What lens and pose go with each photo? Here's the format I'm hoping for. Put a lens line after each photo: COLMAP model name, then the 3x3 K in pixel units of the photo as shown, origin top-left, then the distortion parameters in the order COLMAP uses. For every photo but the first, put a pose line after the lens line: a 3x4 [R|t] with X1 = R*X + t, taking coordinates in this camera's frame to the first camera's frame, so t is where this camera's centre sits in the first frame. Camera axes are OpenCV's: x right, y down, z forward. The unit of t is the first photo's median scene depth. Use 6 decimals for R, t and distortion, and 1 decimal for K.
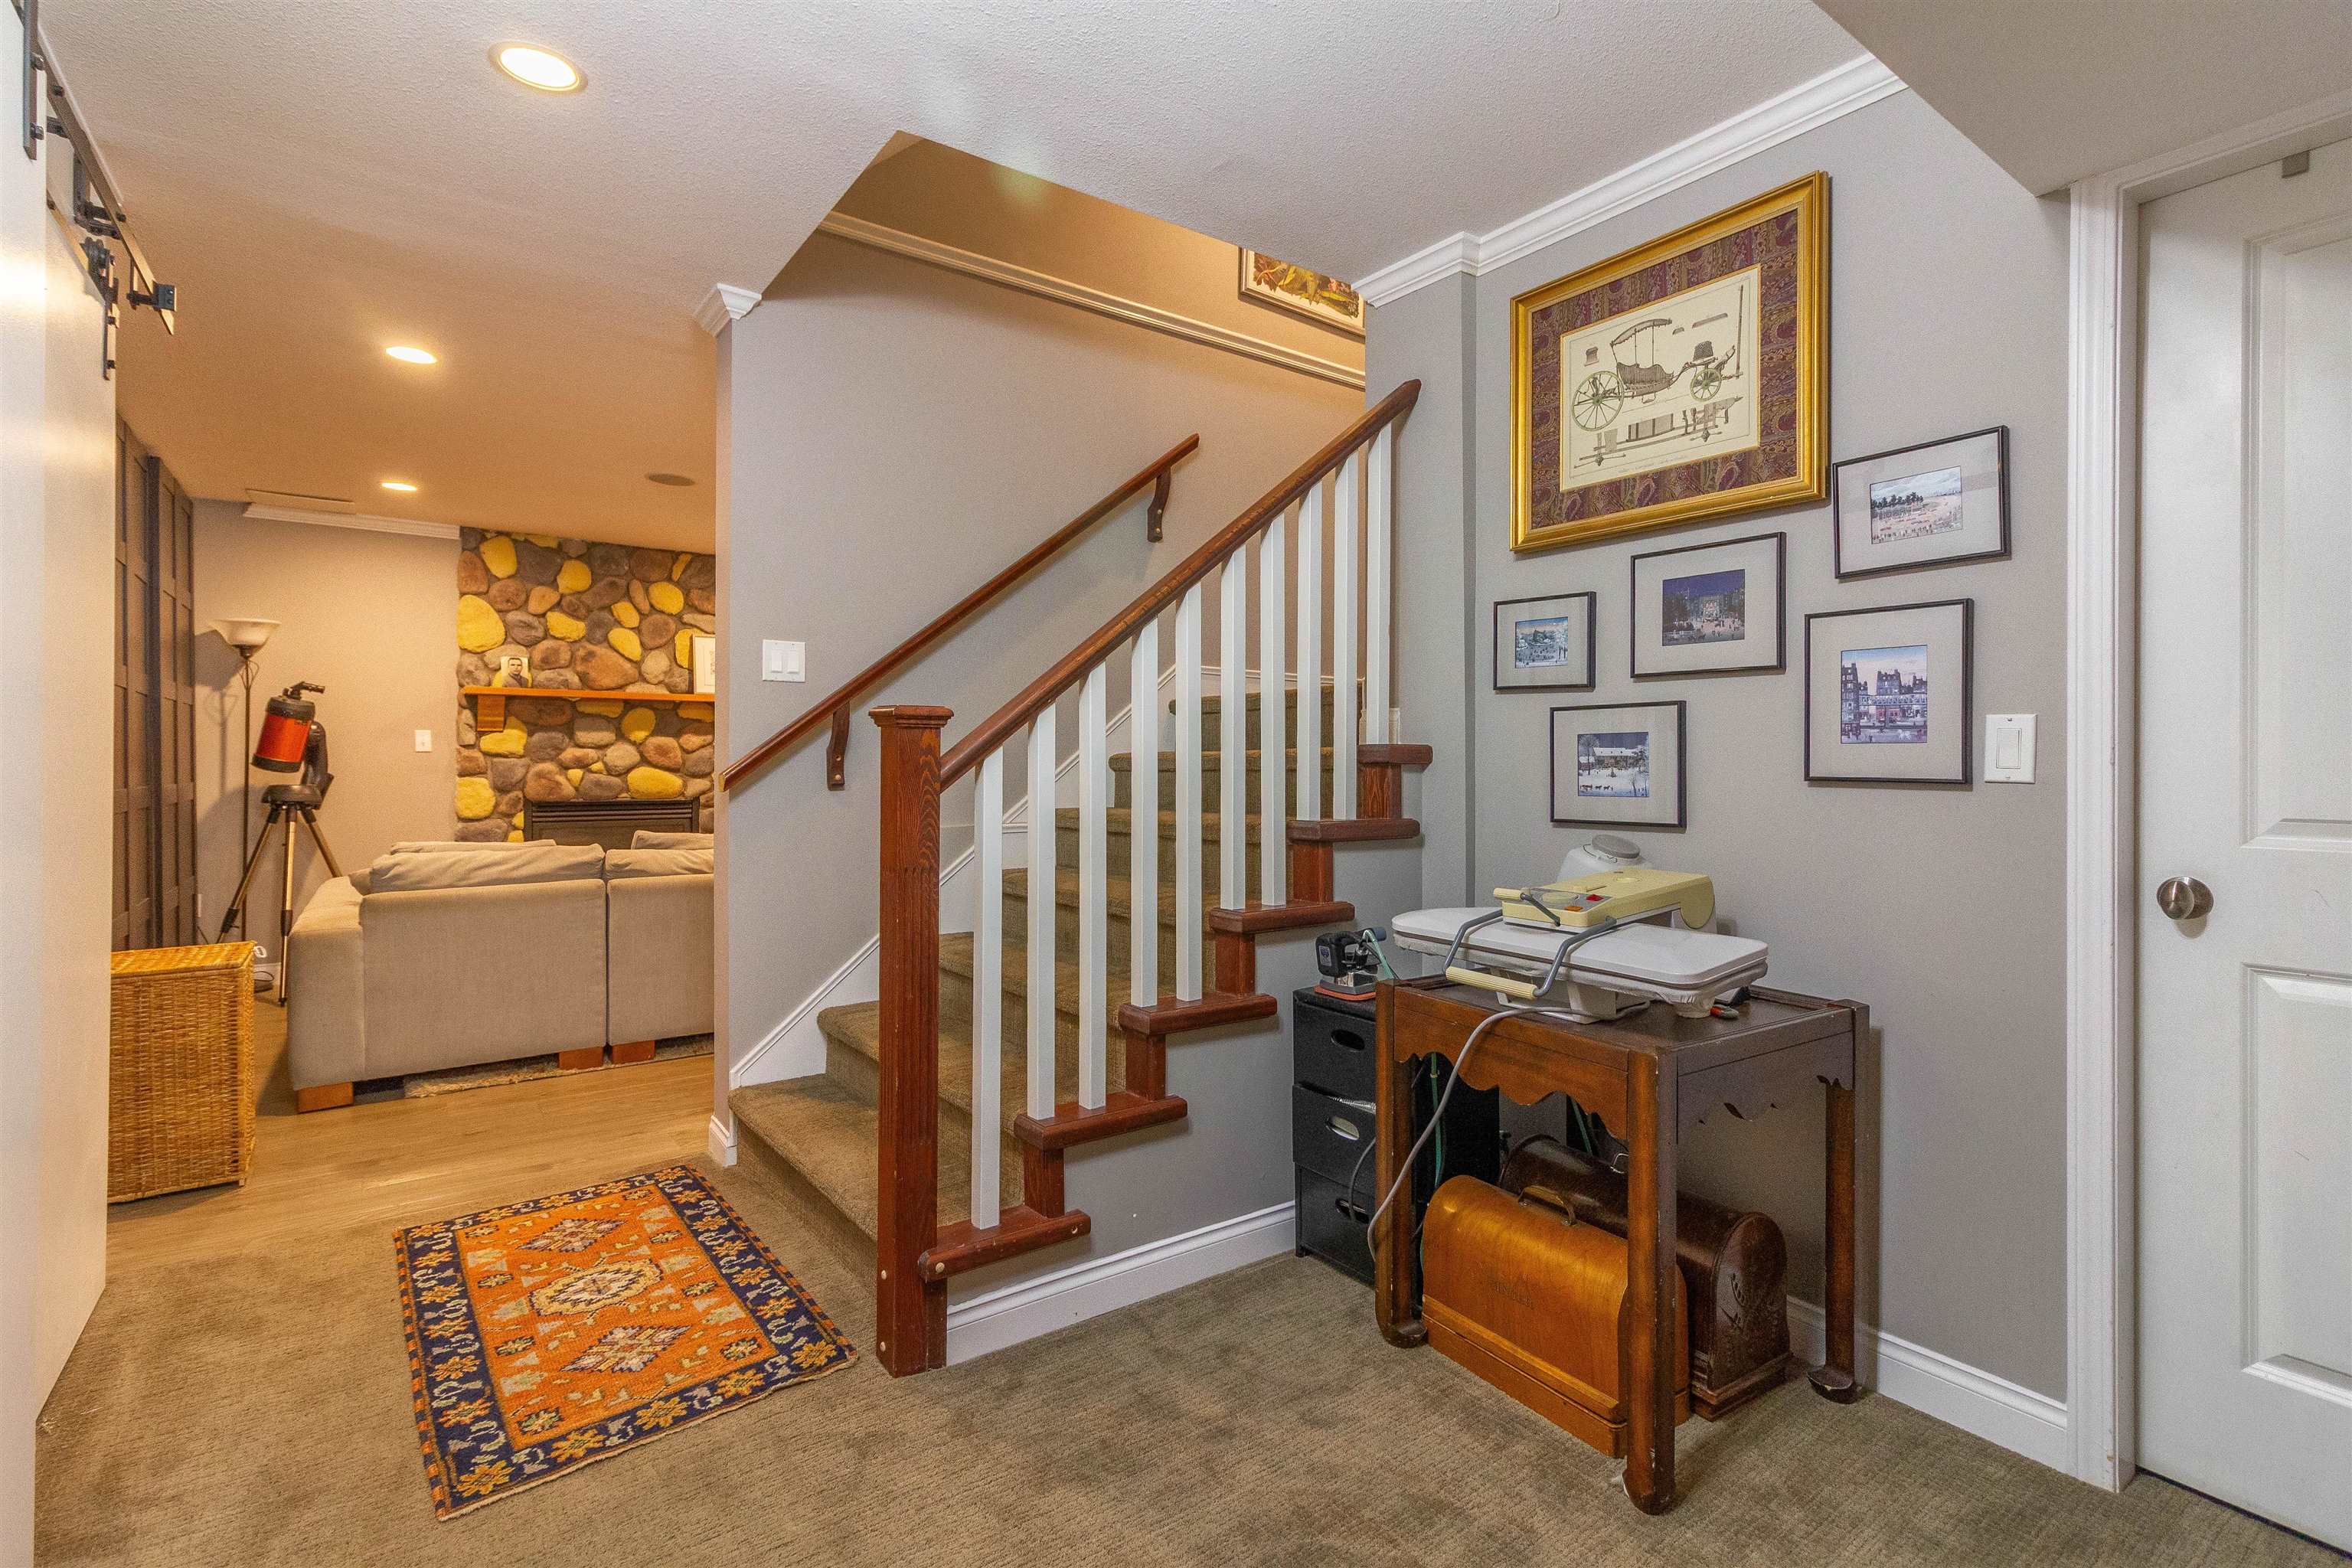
lens RADIAL K [[1072.1, 0, 1180.3], [0, 1072.1, 749.6], [0, 0, 1]] dist [-0.000427, -0.000020]
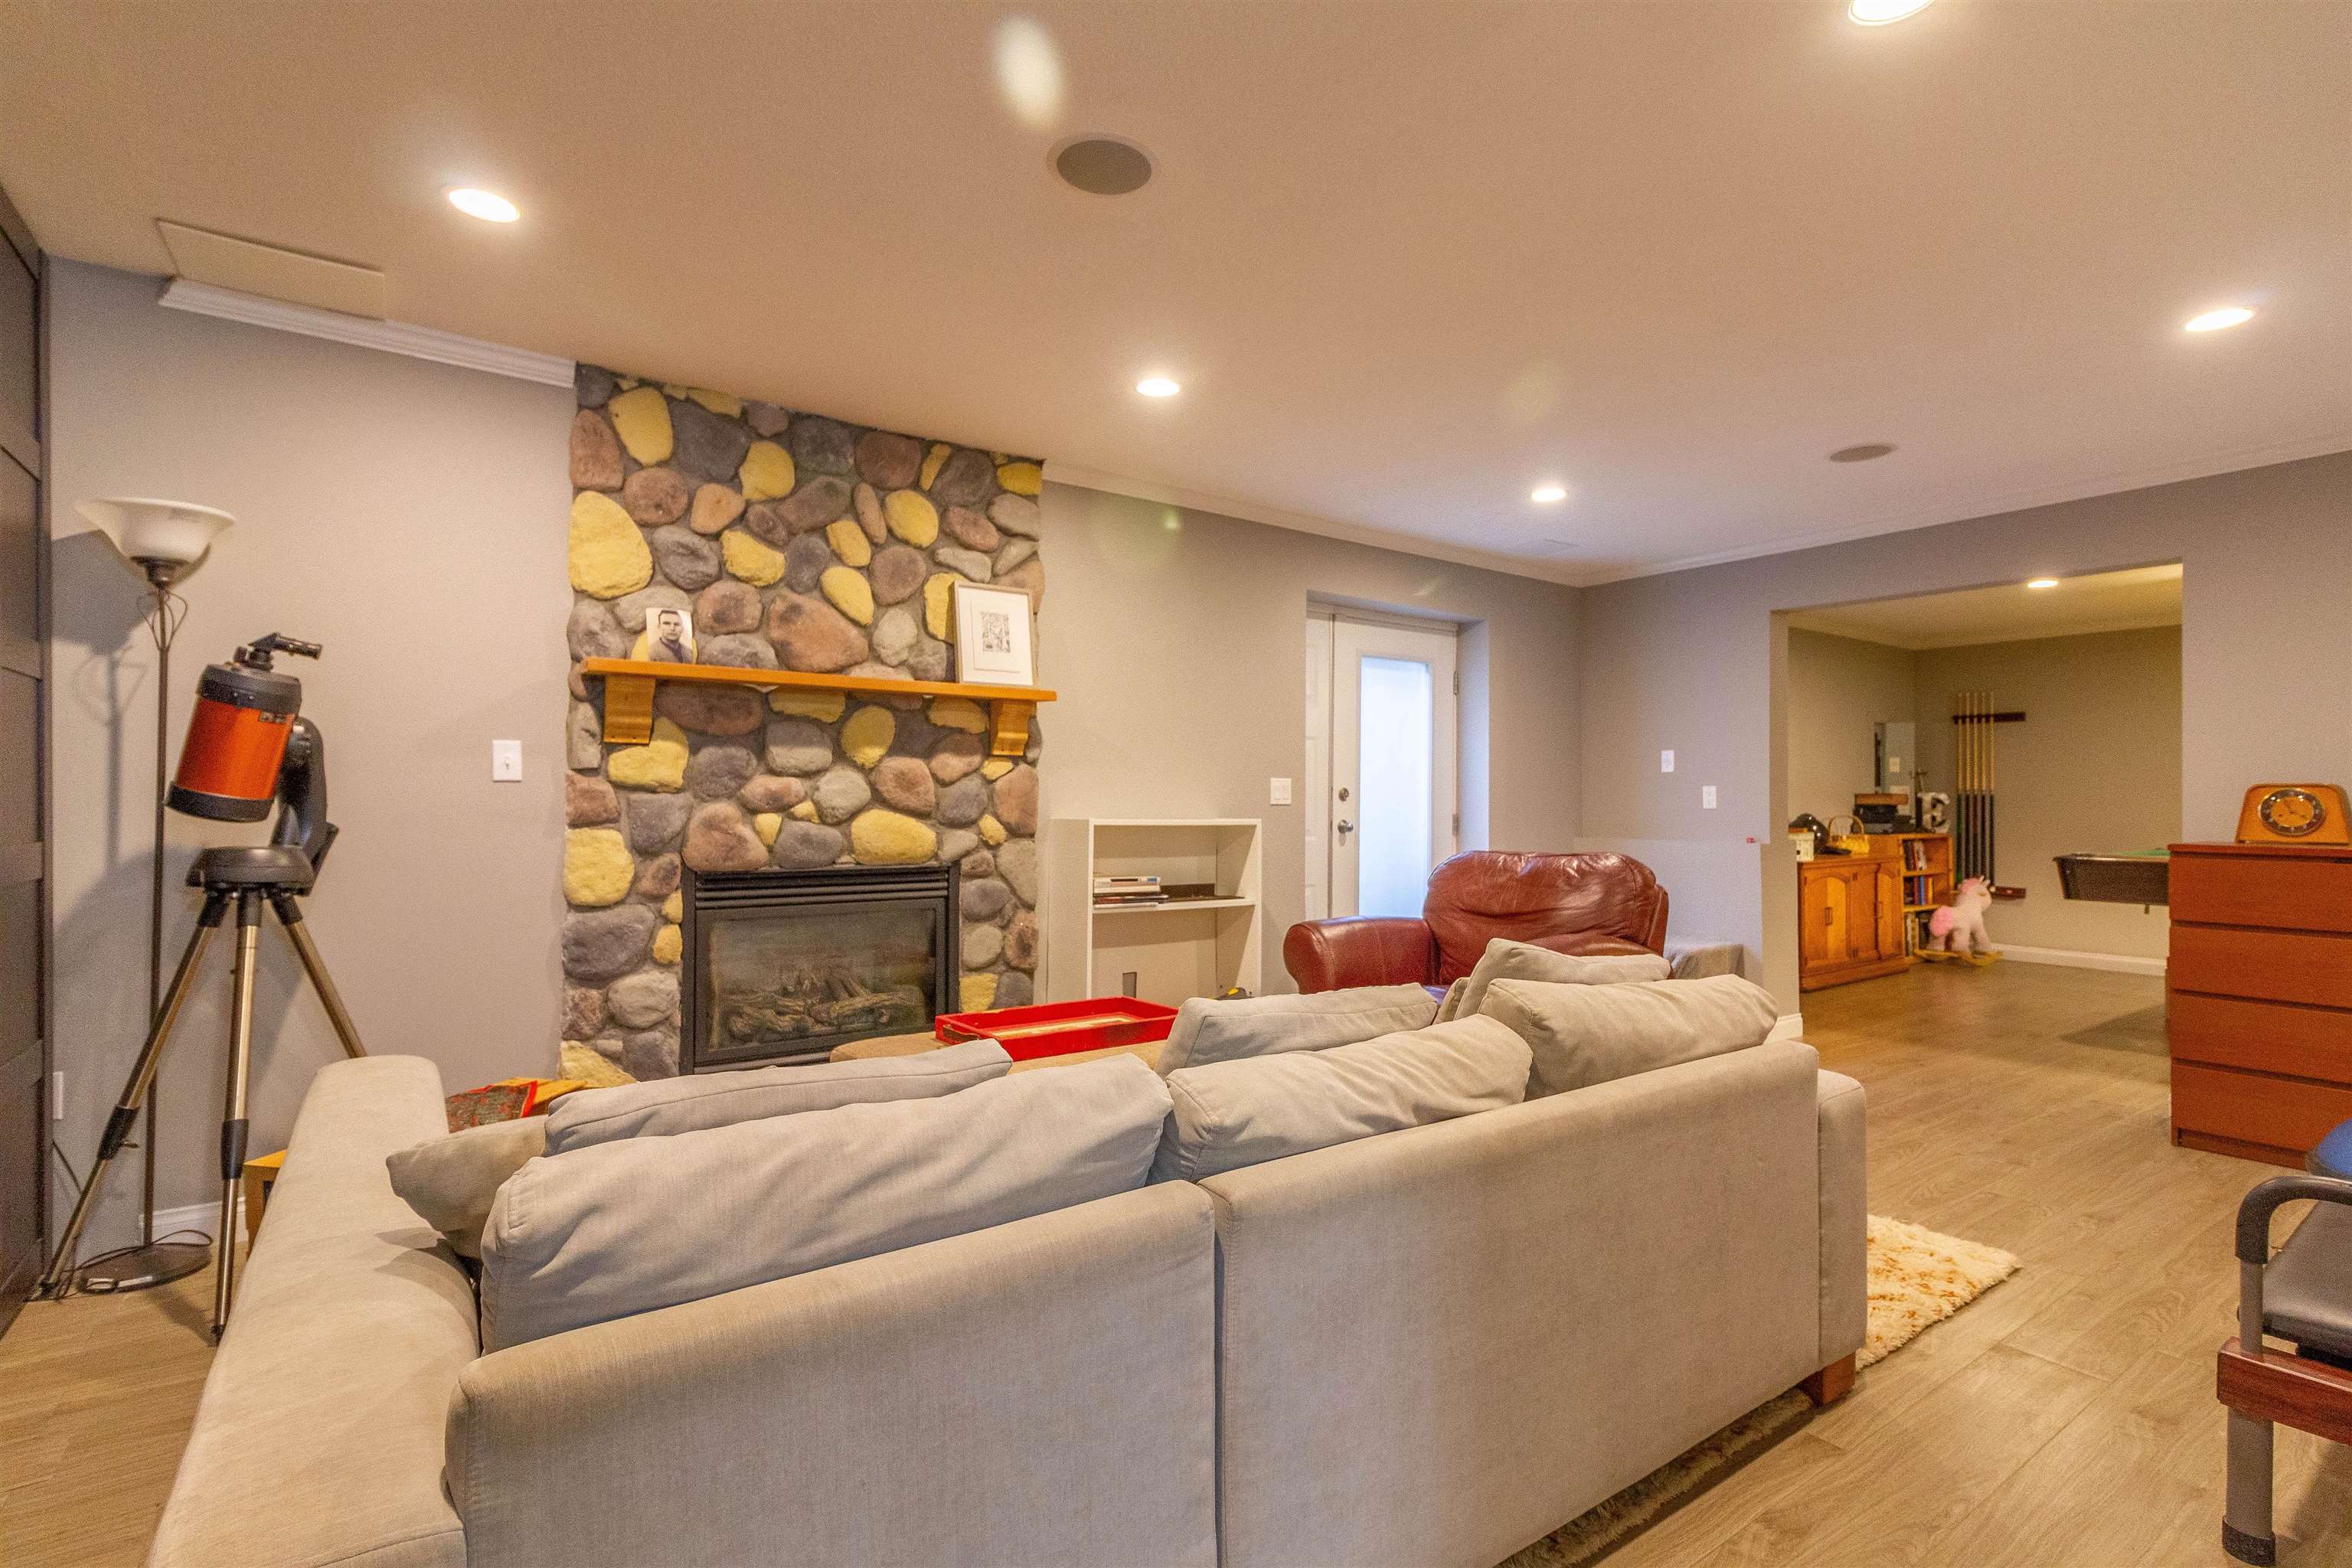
lens RADIAL K [[1079.3, 0, 1180.0], [0, 1079.3, 778.4], [0, 0, 1]] dist [0.002253, 0.000375]
pose [[0.999983, 0.004188, -0.004128, -0.356260], [-0.004212, 0.999973, -0.005947, 0.002422], [0.004103, 0.005964, 0.999974, 0.448279]]
